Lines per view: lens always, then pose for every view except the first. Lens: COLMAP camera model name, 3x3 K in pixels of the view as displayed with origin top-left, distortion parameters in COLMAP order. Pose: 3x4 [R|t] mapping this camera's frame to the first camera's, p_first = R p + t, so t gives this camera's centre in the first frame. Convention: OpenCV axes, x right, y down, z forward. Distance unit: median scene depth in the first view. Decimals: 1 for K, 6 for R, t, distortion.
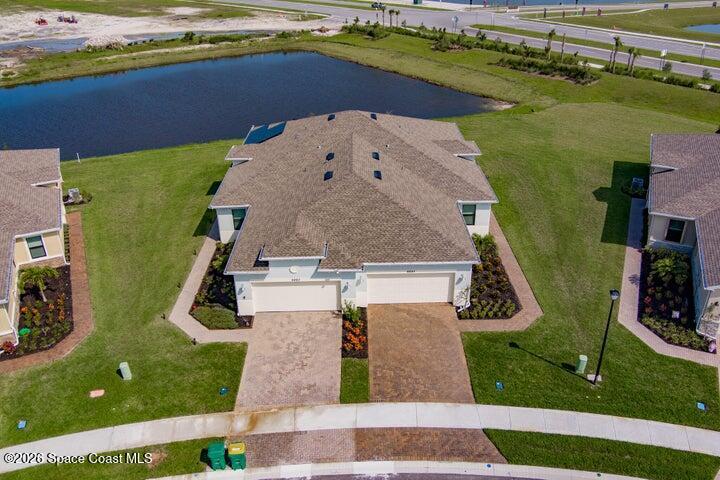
lens RADIAL K [[583.2, 0, 360.0], [0, 583.2, 240.0], [0, 0, 1]] dist [-0.071502, 0.003304]
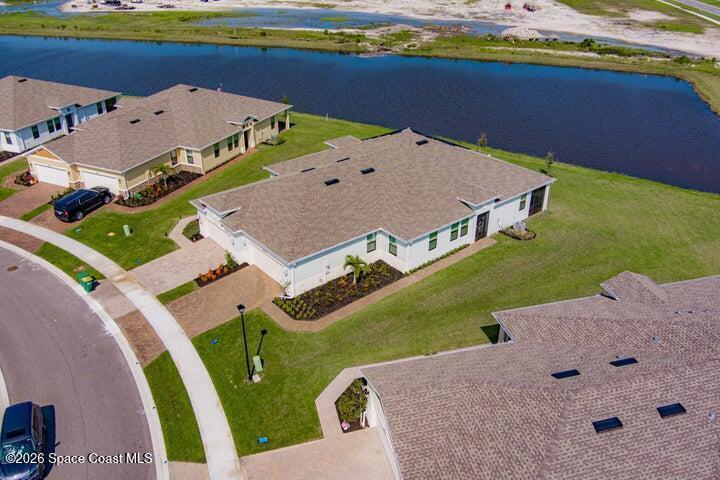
lens RADIAL K [[583.2, 0, 360.0], [0, 583.2, 240.0], [0, 0, 1]] dist [-0.071502, 0.003304]
pose [[0.634130, 0.382673, -0.671894, 1.047375], [-0.367130, 0.913763, 0.173933, -0.263232], [0.680511, 0.136376, 0.719935, 0.199246]]
